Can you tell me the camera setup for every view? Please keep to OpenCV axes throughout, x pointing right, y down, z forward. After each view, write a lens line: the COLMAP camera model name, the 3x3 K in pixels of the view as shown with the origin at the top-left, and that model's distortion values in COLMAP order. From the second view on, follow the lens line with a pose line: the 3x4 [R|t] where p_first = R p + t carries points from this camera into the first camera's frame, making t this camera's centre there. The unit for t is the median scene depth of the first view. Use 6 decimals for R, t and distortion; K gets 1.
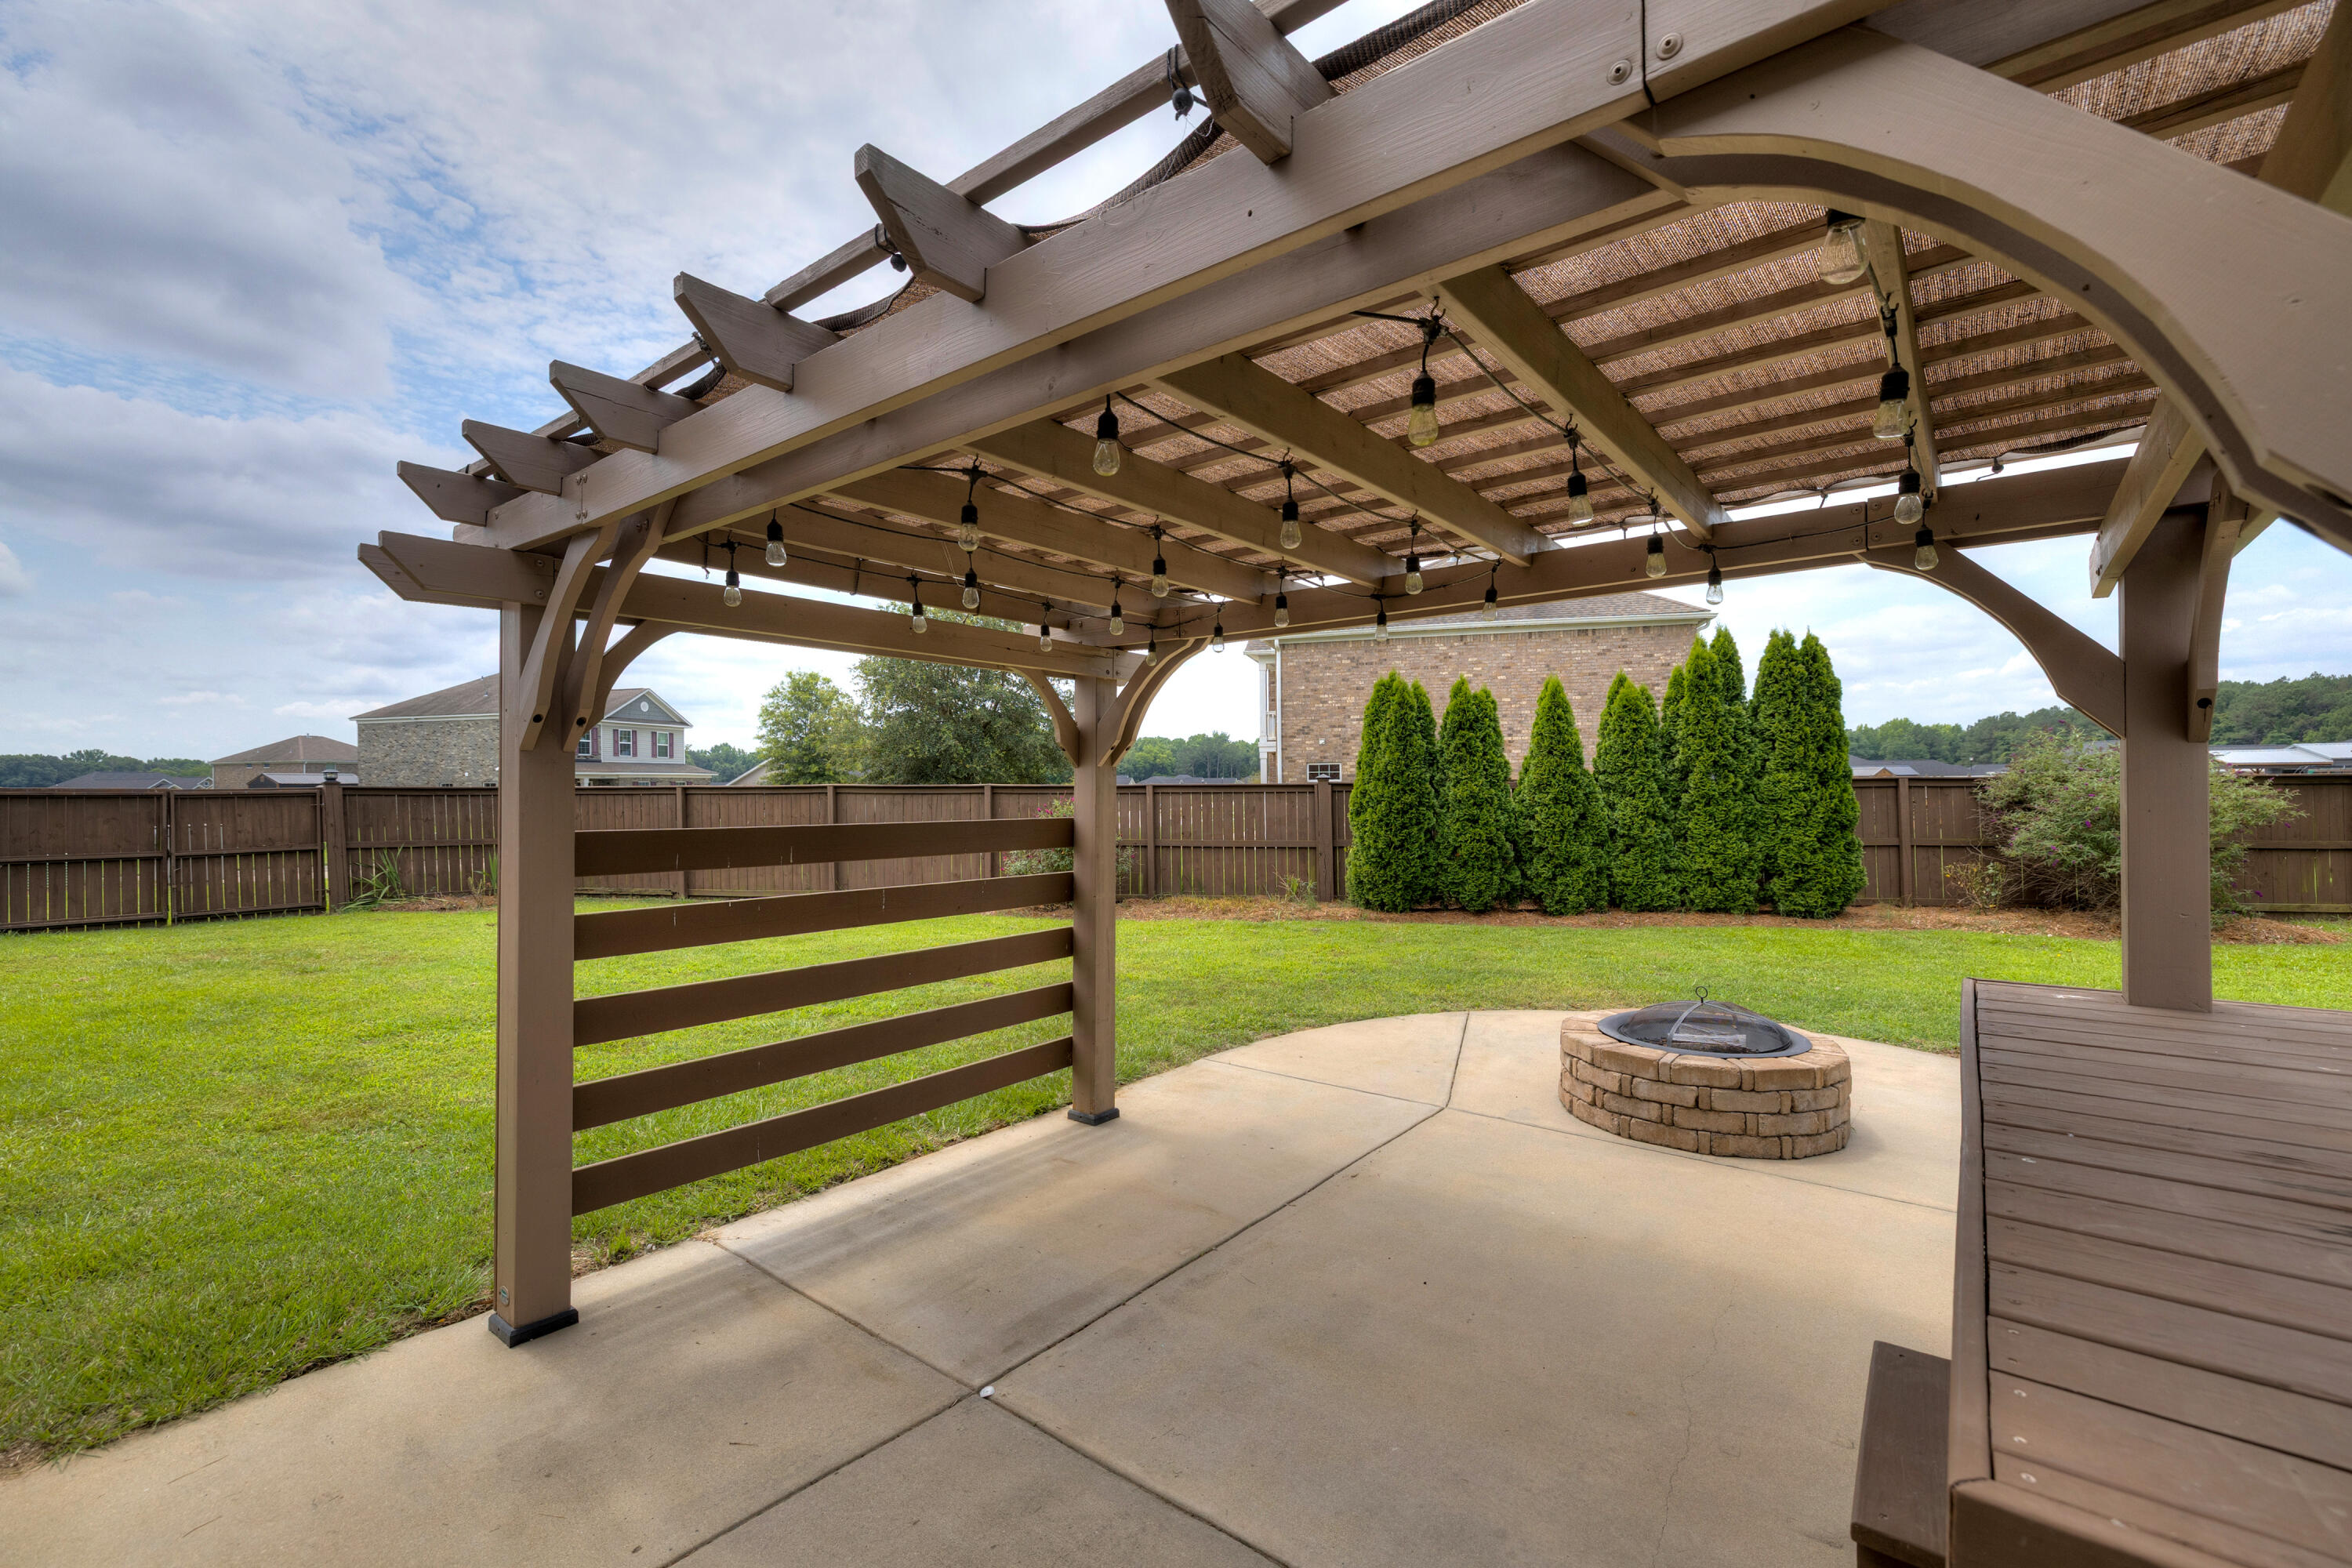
lens RADIAL K [[995.6, 0, 1177.6], [0, 995.6, 786.6], [0, 0, 1]] dist [0.006058, -0.000045]
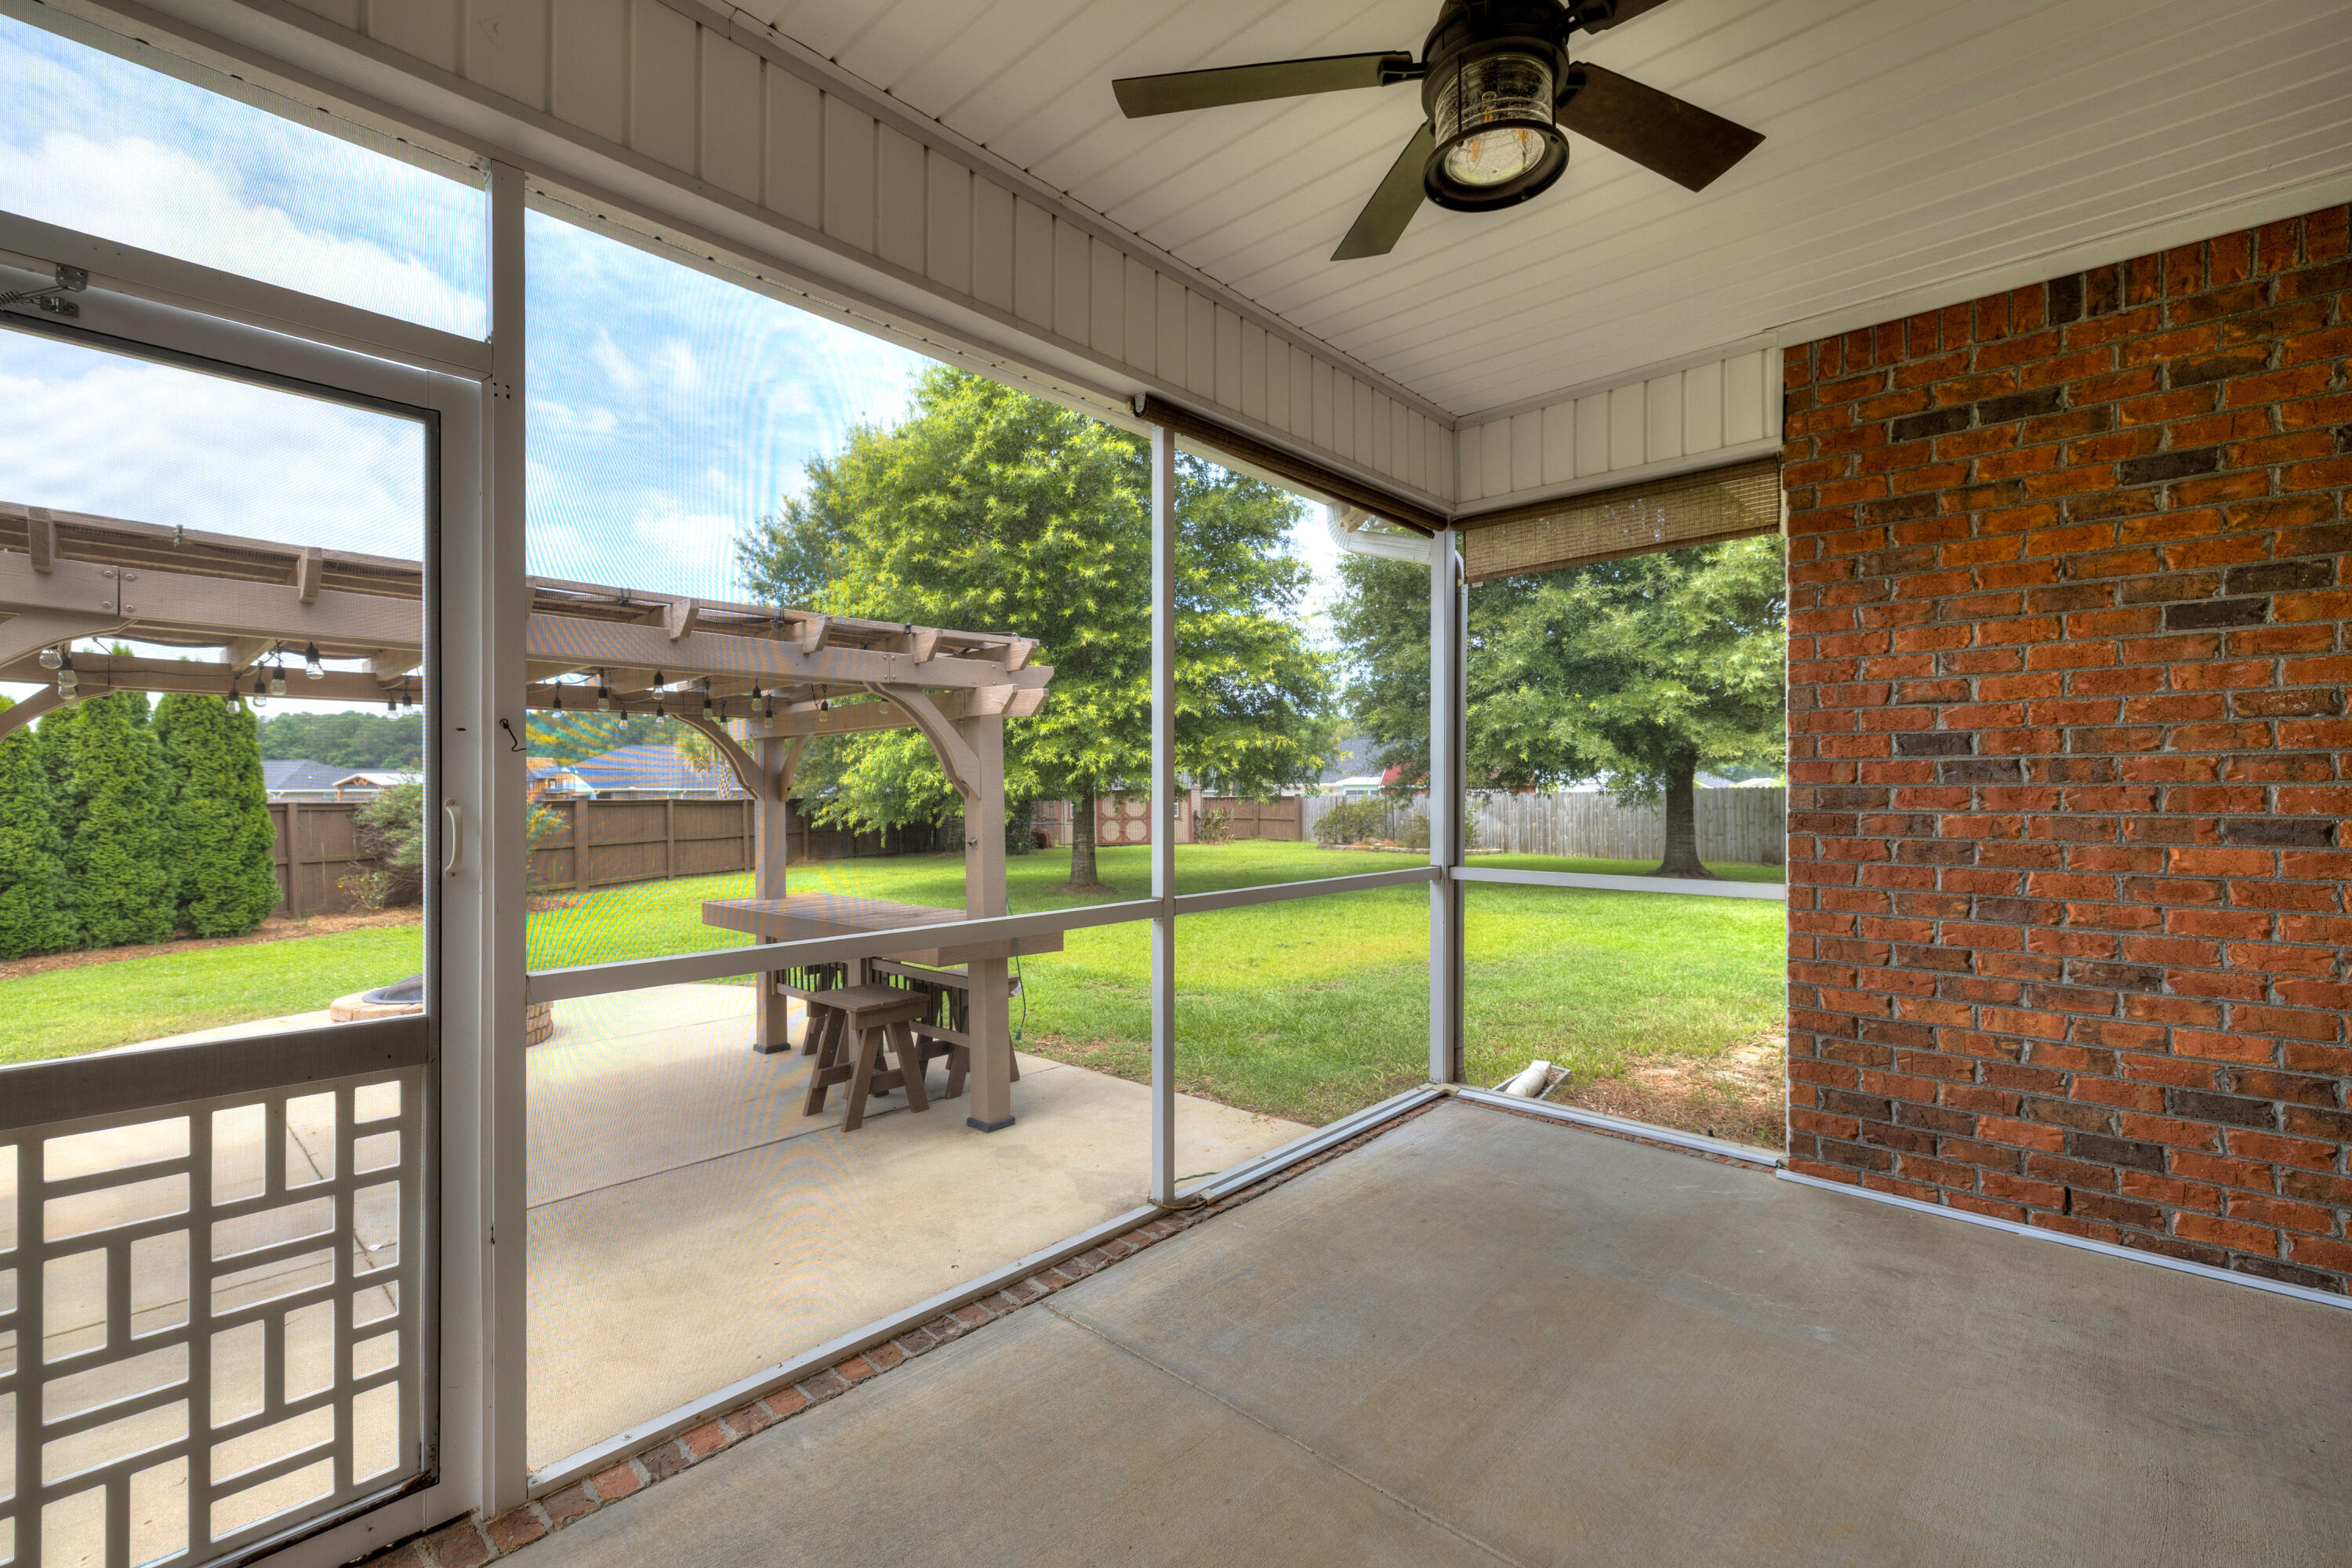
lens RADIAL K [[1014.6, 0, 1176.0], [0, 1014.6, 784.0], [0, 0, 1]] dist [0.002853, 0.000362]
pose [[0.067151, 0.015622, 0.997621, -0.366747], [0.002742, 0.999871, -0.015841, -0.010198], [-0.997739, 0.003799, 0.067099, -0.067434]]
